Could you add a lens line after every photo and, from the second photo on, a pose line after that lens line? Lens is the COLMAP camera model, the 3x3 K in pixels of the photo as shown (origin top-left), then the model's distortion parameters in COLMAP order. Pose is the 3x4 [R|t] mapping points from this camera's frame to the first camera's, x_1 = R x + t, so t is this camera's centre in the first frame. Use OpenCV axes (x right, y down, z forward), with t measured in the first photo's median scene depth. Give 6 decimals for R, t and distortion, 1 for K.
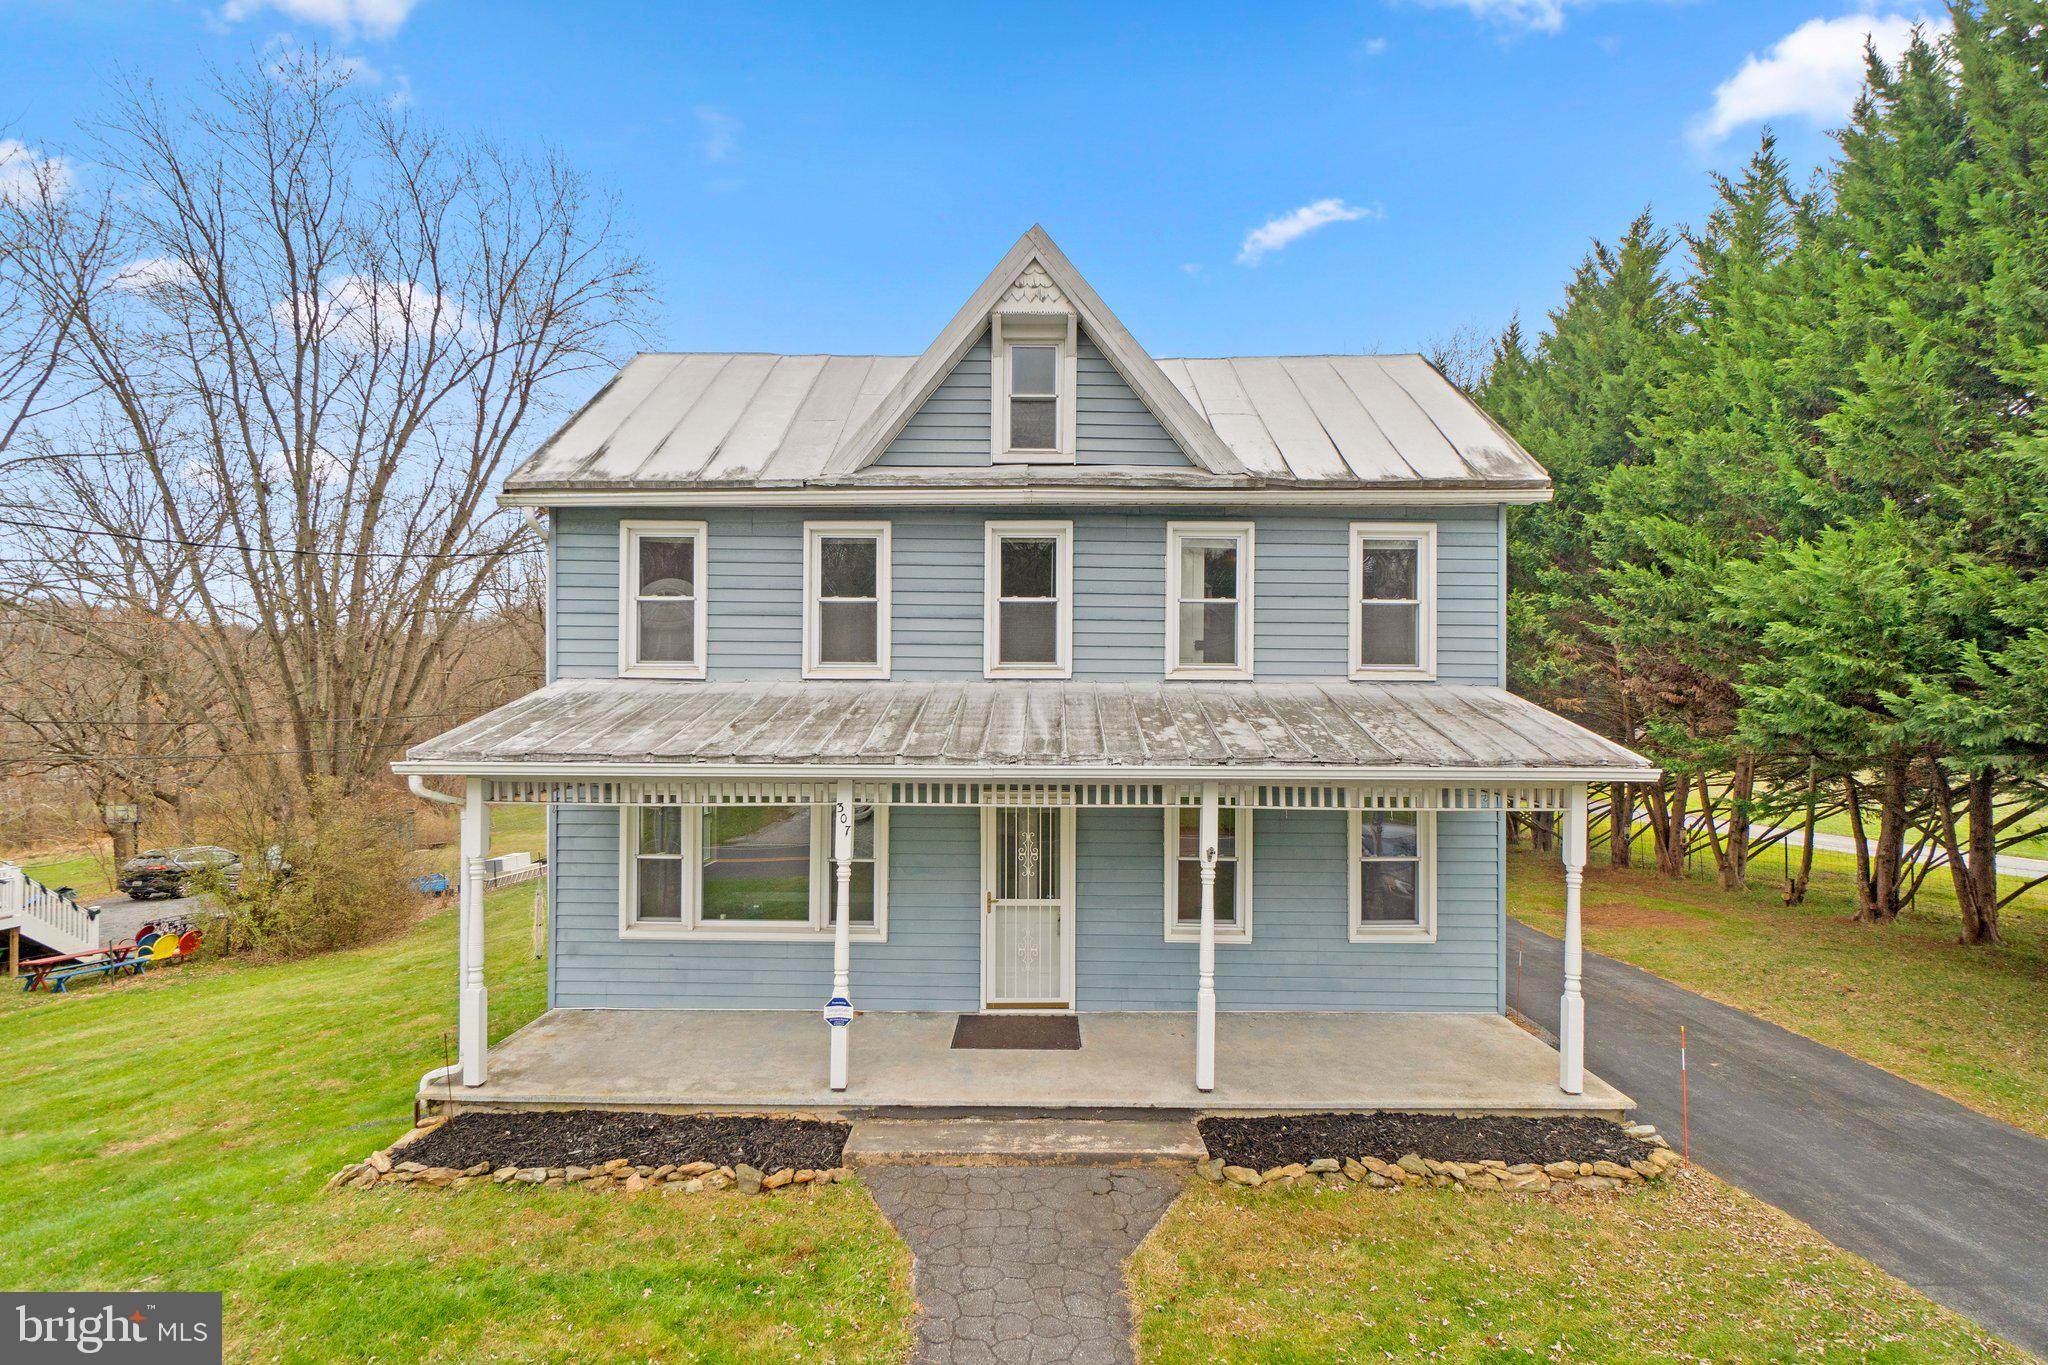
lens RADIAL K [[890.5, 0, 1041.7], [0, 890.5, 725.8], [0, 0, 1]] dist [-0.003820, 0.001322]
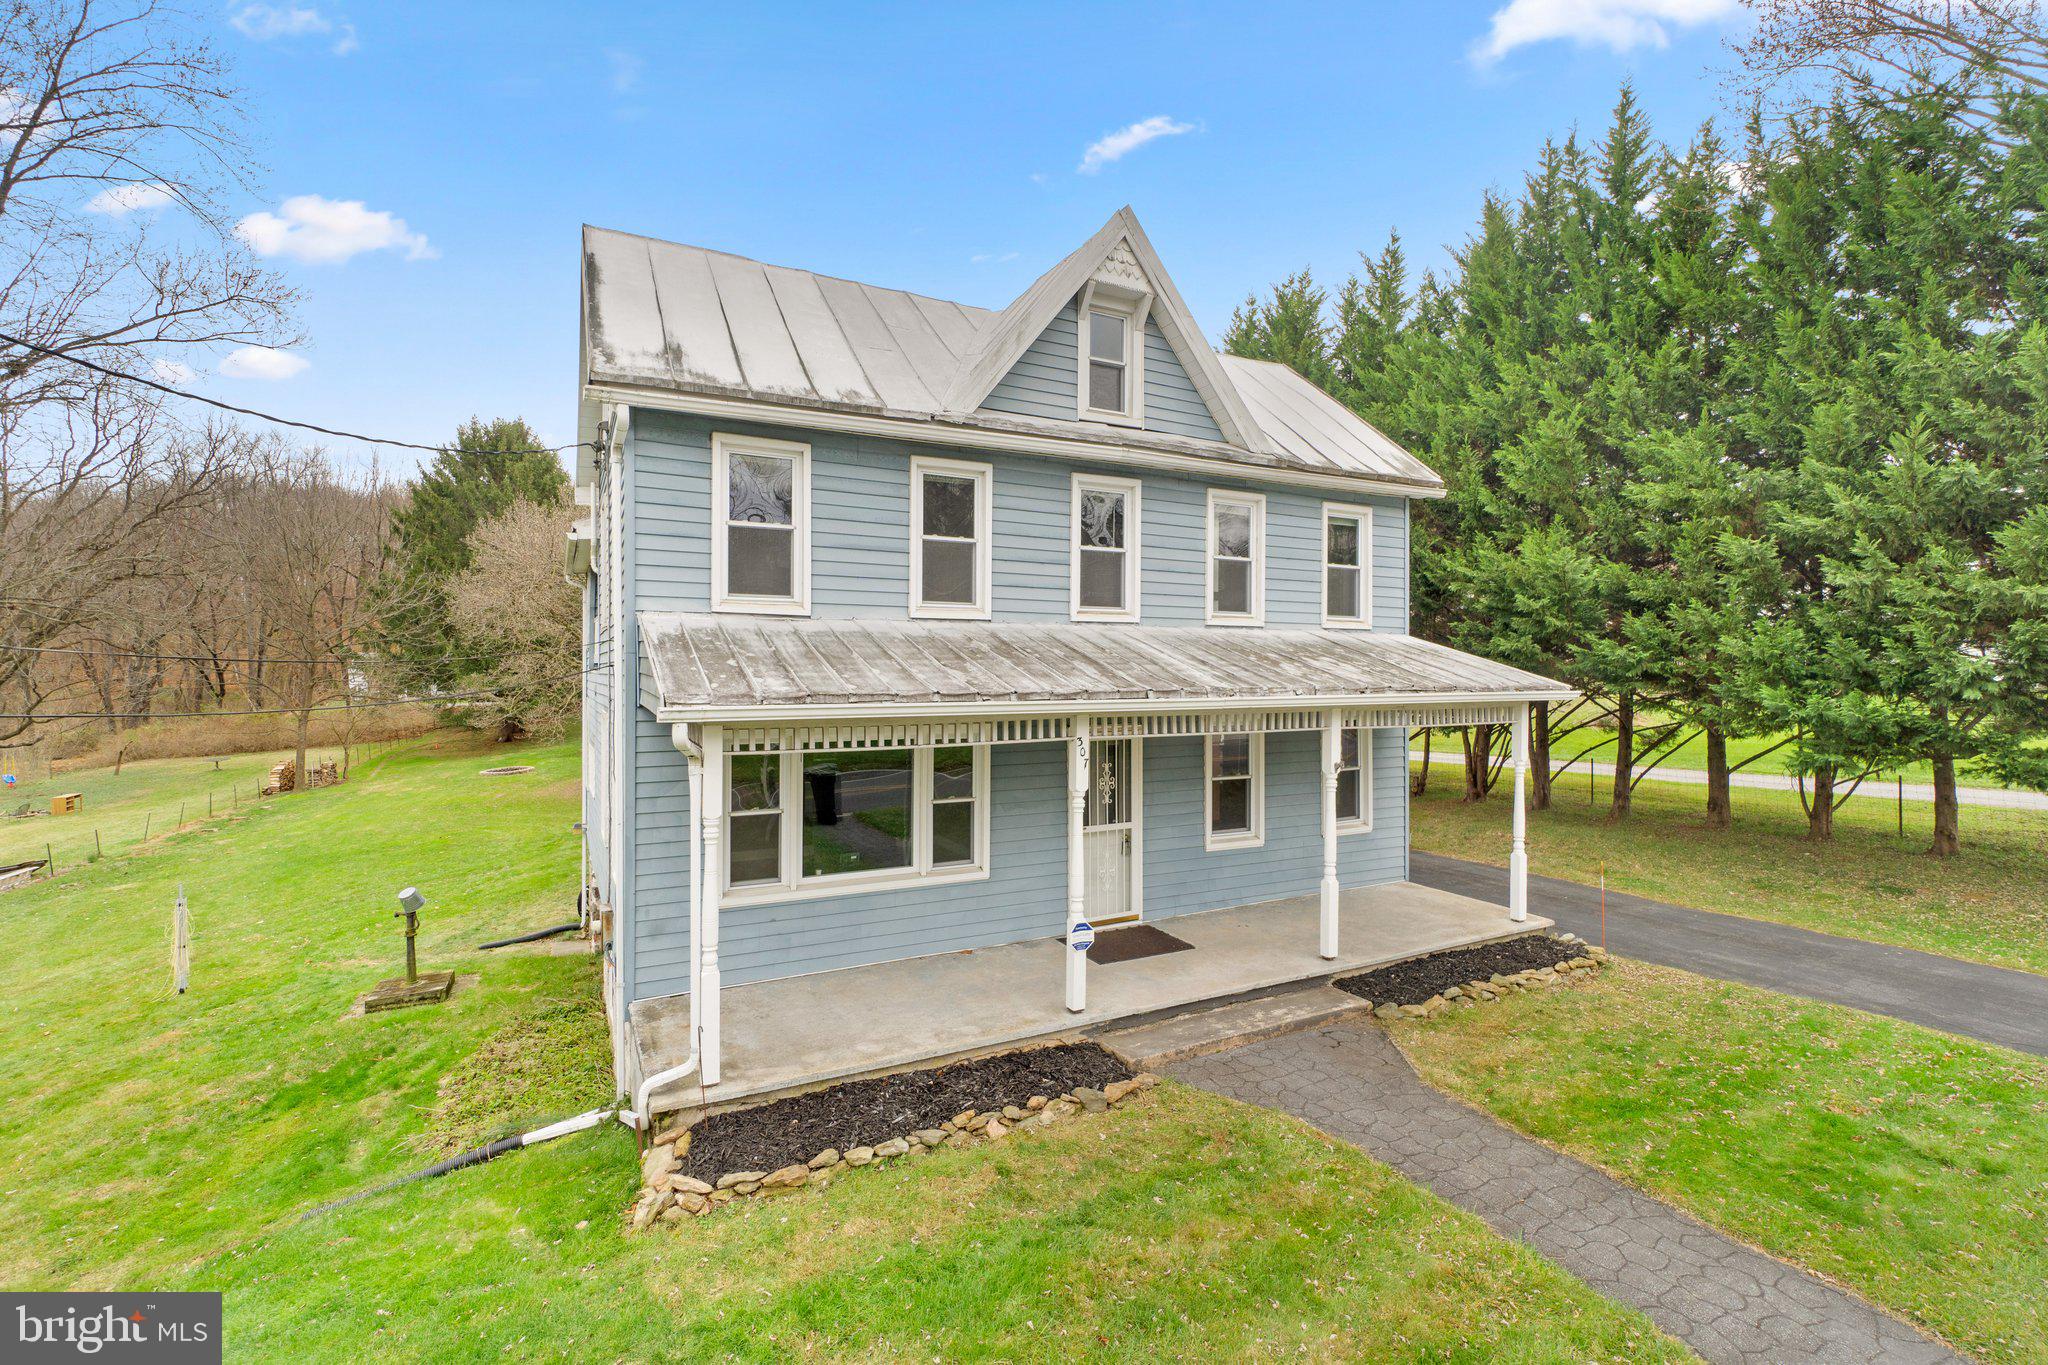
lens RADIAL K [[890.5, 0, 1030.3], [0, 890.5, 674.8], [0, 0, 1]] dist [-0.003820, 0.001322]
pose [[0.888847, -0.008304, 0.458129, -0.611940], [0.006256, 0.999963, 0.005987, 0.005135], [-0.458161, -0.002456, 0.888866, 0.078319]]
